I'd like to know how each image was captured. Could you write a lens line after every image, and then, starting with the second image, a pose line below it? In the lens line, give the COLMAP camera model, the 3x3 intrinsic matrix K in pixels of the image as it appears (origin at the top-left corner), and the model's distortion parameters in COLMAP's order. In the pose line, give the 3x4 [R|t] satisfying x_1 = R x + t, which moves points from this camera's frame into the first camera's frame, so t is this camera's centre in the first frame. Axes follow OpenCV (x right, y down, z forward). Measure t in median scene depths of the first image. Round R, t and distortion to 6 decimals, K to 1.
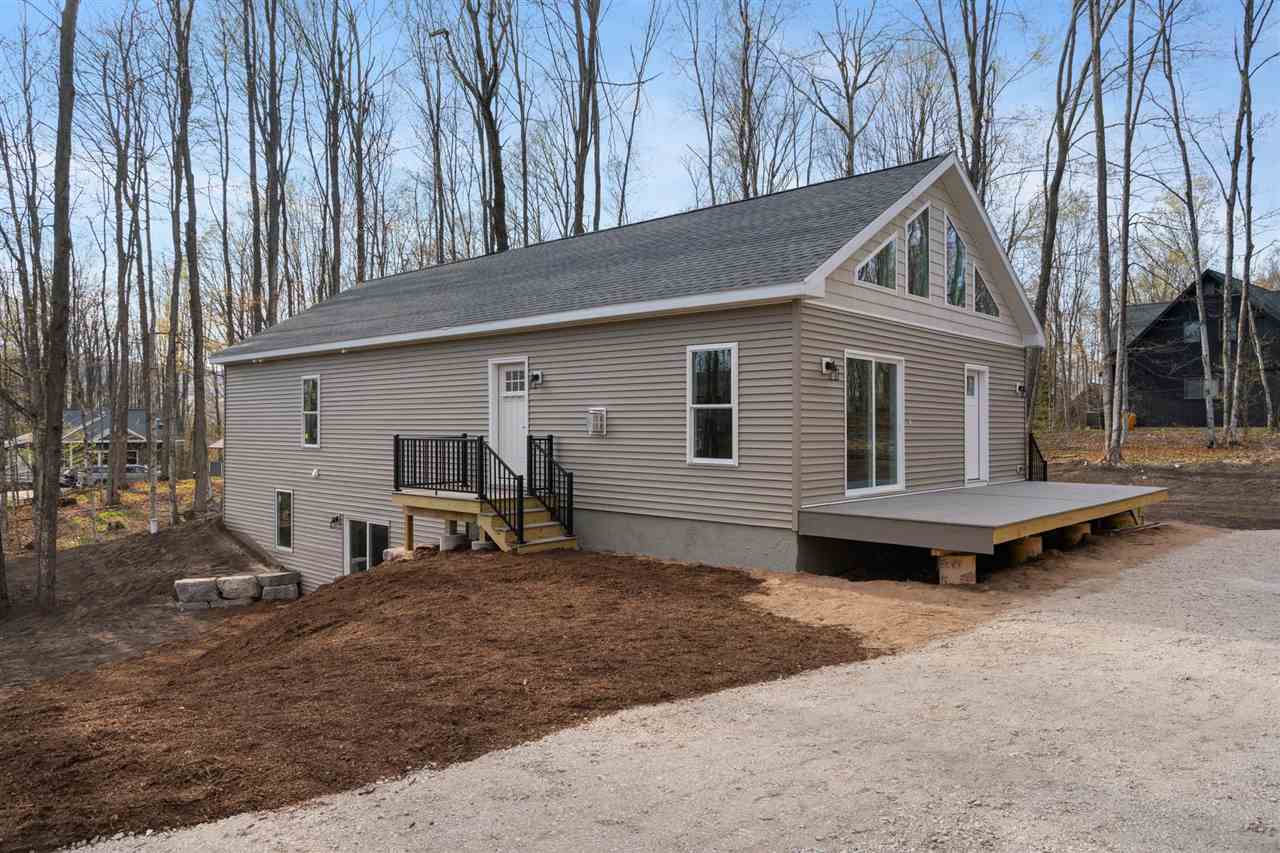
lens RADIAL K [[868.9, 0, 641.9], [0, 868.9, 424.6], [0, 0, 1]] dist [0.013776, 0.001332]
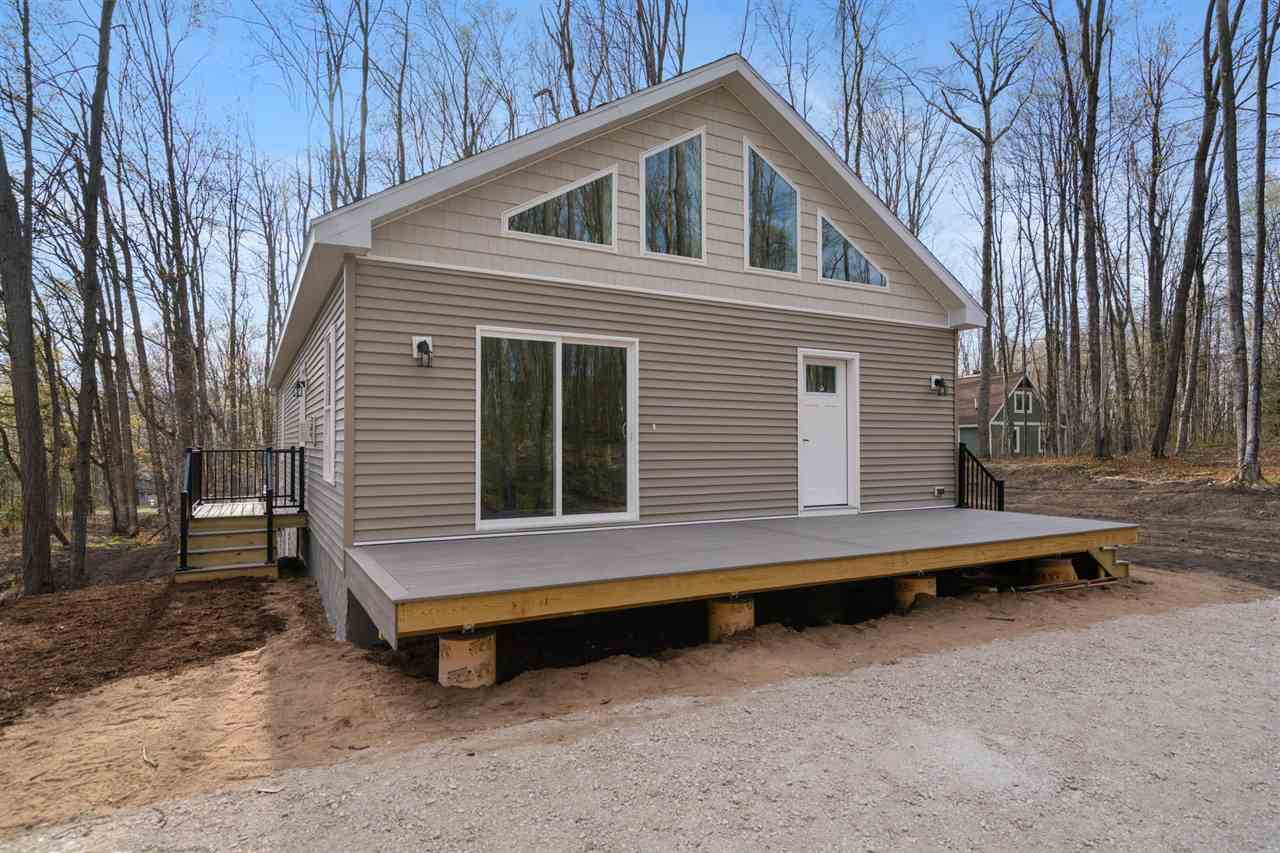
lens RADIAL K [[721.2, 0, 639.4], [0, 721.2, 436.5], [0, 0, 1]] dist [0.003699, 0.001842]
pose [[0.945632, -0.007999, -0.325139, 0.385648], [0.005270, 0.999943, -0.009272, 0.008396], [0.325195, 0.007055, 0.945621, 0.332012]]
